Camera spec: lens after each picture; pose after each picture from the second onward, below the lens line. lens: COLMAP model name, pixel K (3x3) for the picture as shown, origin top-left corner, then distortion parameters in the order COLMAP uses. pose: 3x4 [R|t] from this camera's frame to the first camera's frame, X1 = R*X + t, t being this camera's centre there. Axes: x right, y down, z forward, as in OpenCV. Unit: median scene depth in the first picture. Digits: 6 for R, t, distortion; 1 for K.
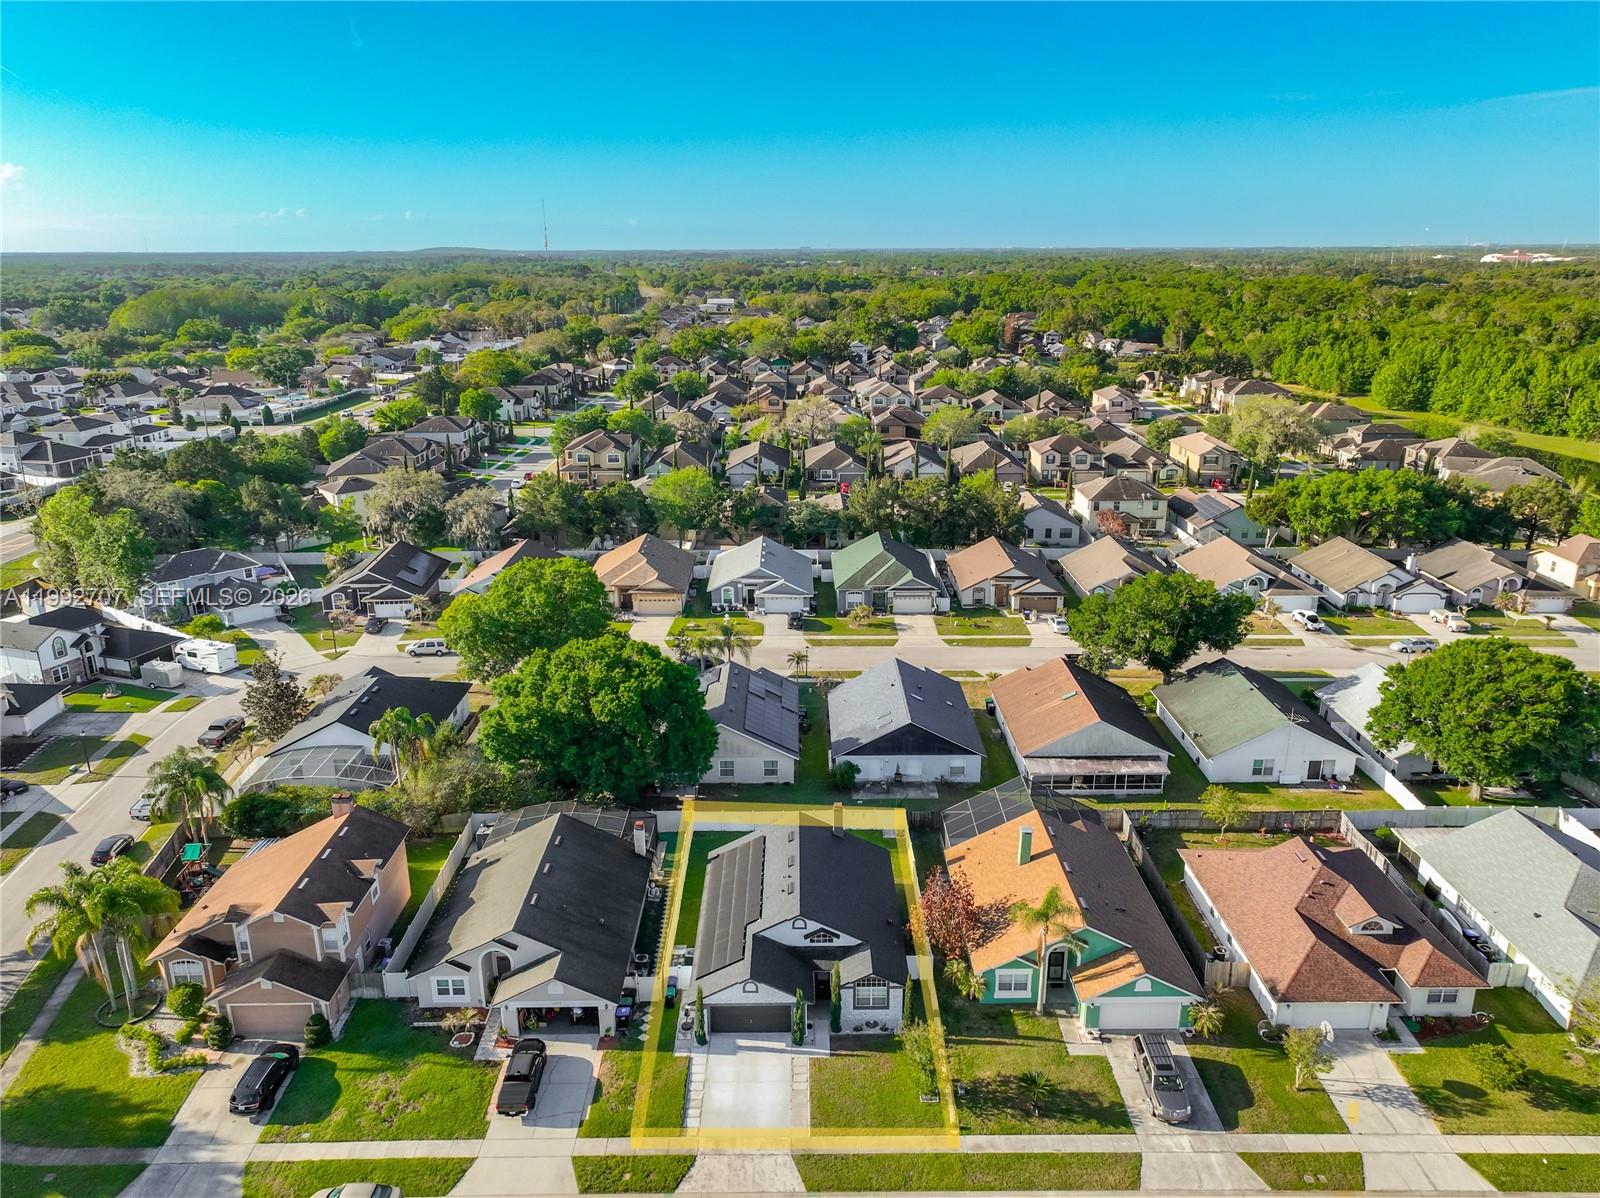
lens RADIAL K [[1126.1, 0, 815.3], [0, 1126.1, 611.9], [0, 0, 1]] dist [0.012127, 0.005918]
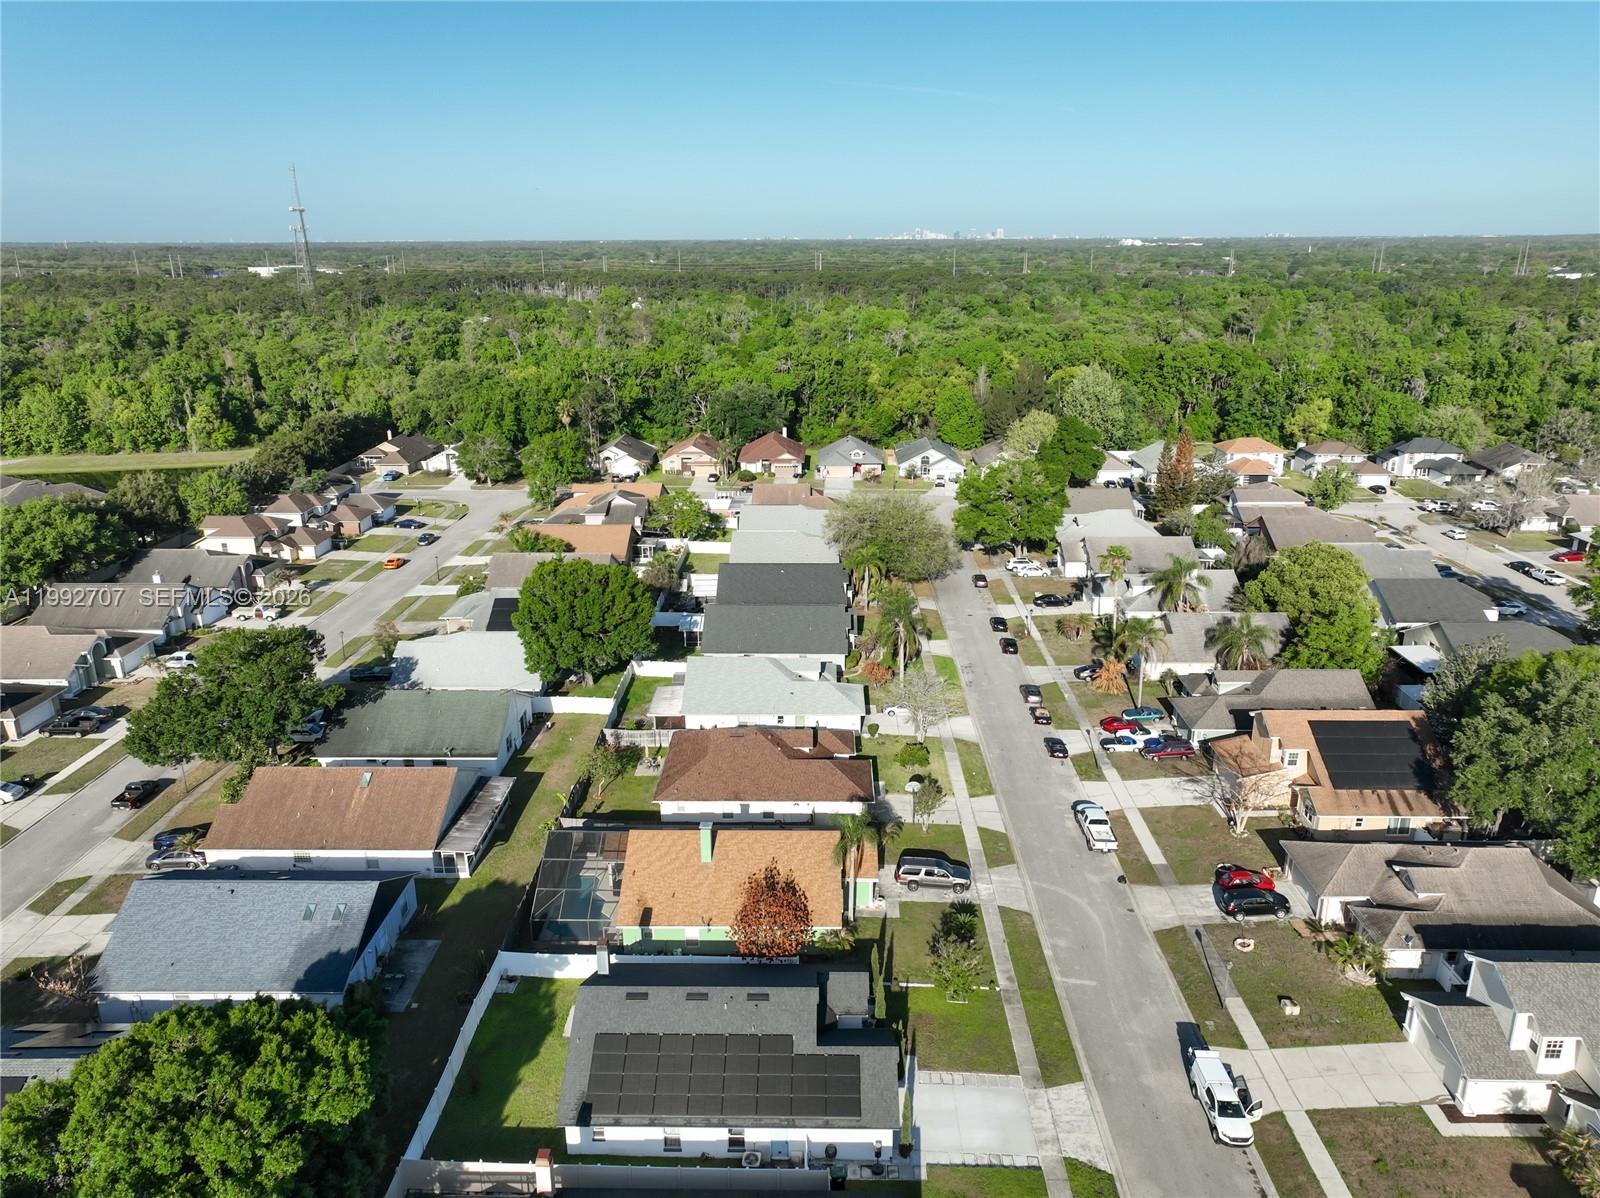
lens RADIAL K [[1126.1, 0, 815.3], [0, 1126.1, 611.9], [0, 0, 1]] dist [0.012127, 0.005918]
pose [[0.027458, -0.311897, 0.949719, -0.852790], [0.310981, 0.905598, 0.288416, -0.288860], [-0.950019, 0.287425, 0.121860, 0.893103]]
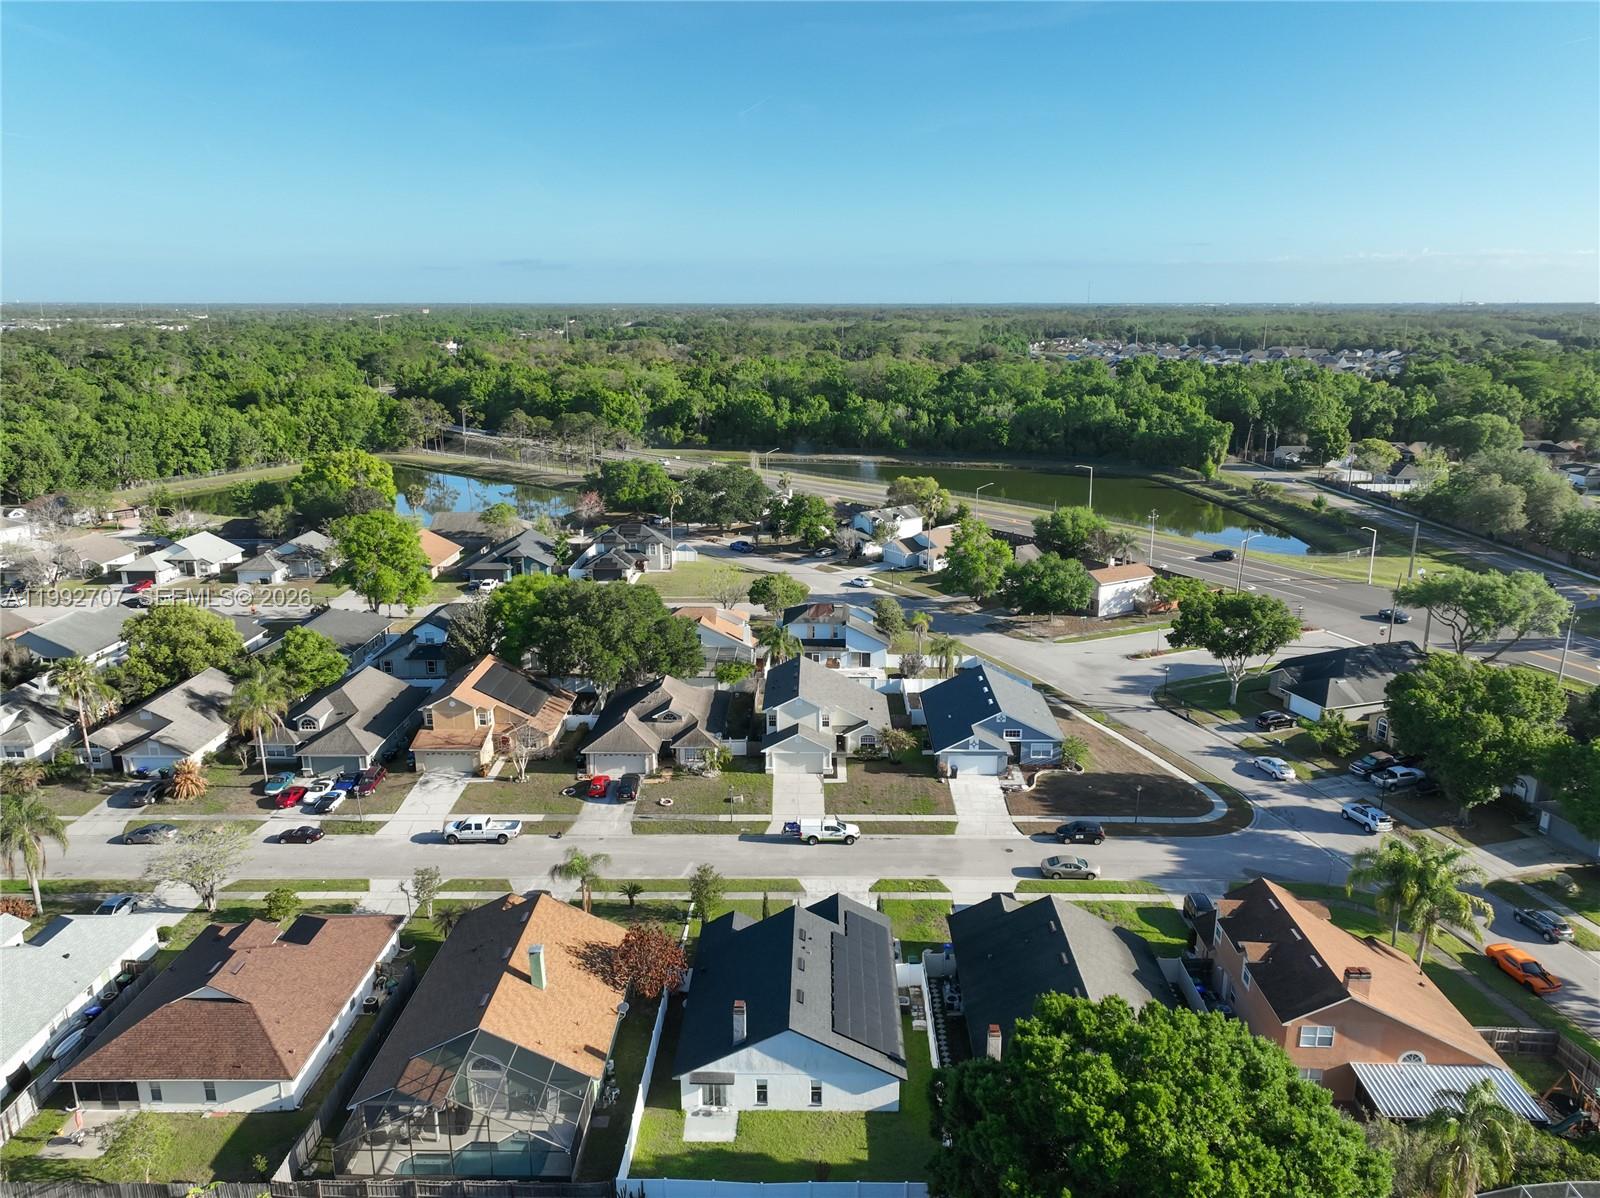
lens RADIAL K [[1126.1, 0, 815.3], [0, 1126.1, 611.9], [0, 0, 1]] dist [0.012127, 0.005918]
pose [[-0.999557, 0.000854, 0.029744, -0.073501], [0.017156, 0.833250, 0.552630, -0.616050], [-0.024312, 0.552896, -0.832896, 1.920828]]
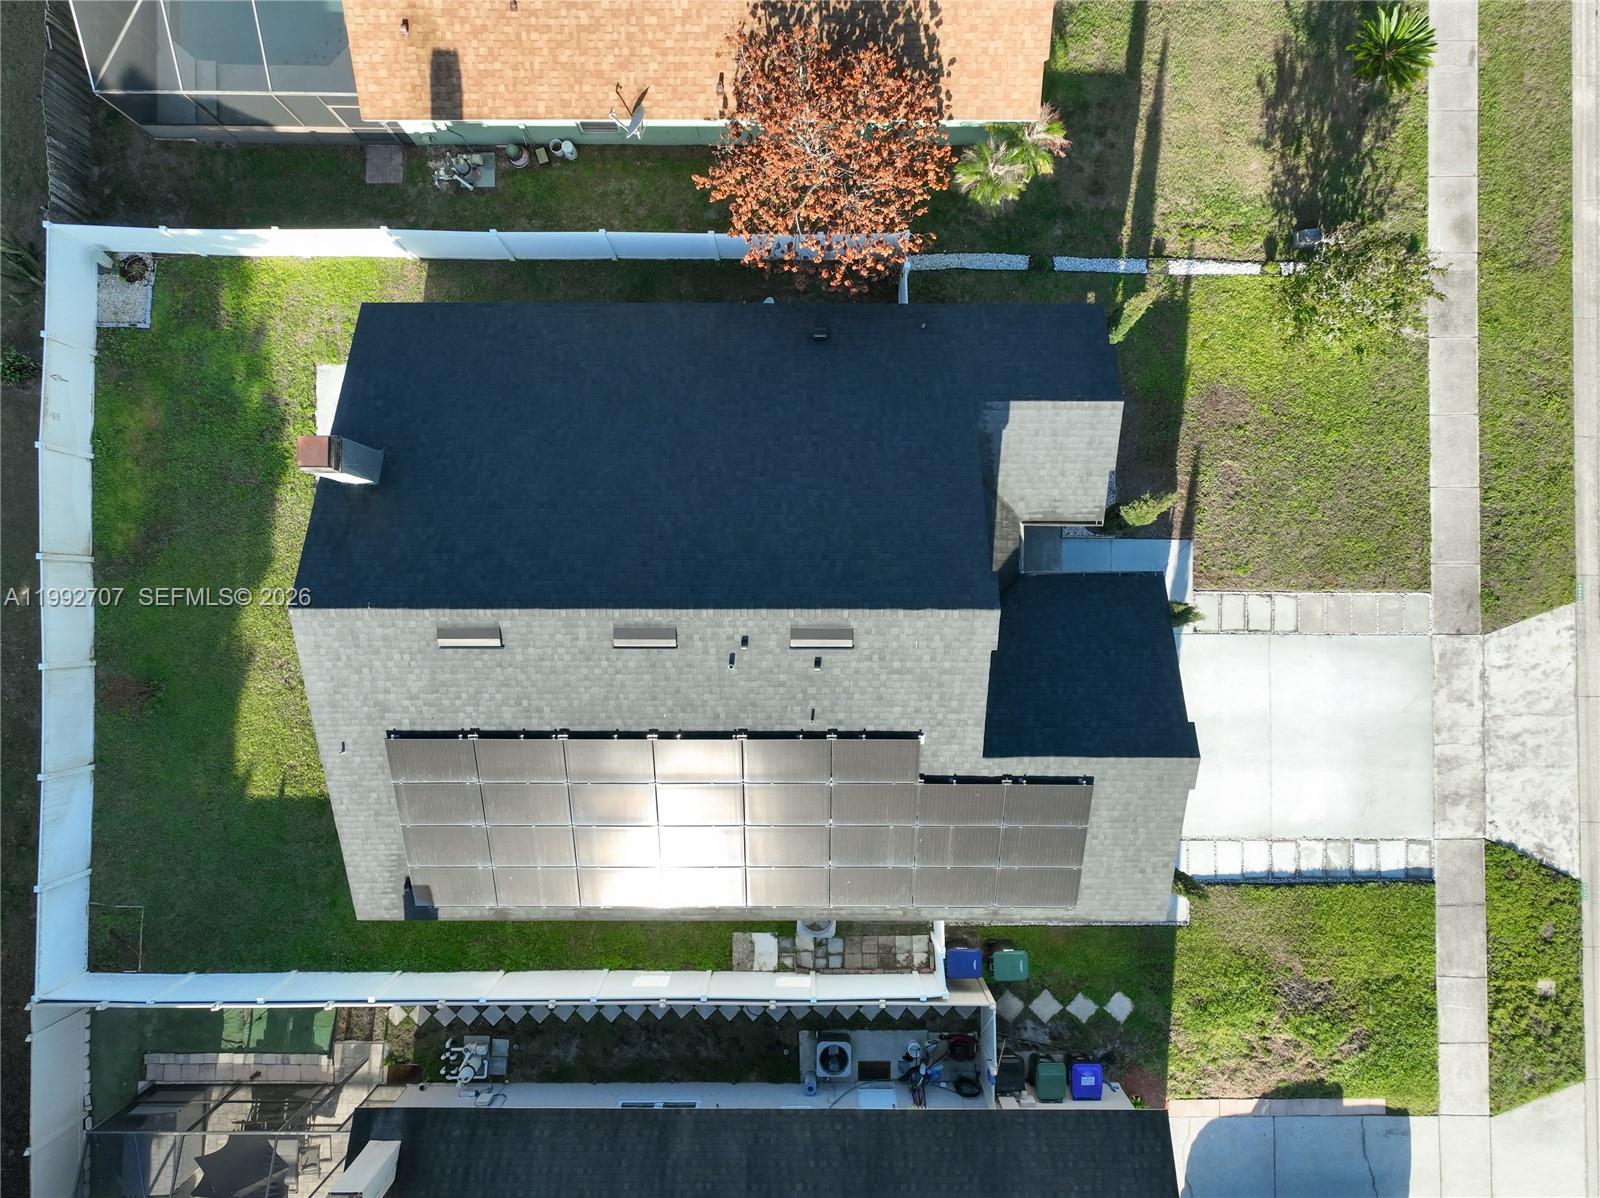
lens RADIAL K [[1126.1, 0, 815.3], [0, 1126.1, 611.9], [0, 0, 1]] dist [0.012127, 0.005918]
pose [[0.020374, -0.999602, 0.019524, -0.025116], [0.306381, 0.024831, 0.951585, -0.040695], [-0.951691, -0.013406, 0.306765, 1.054473]]
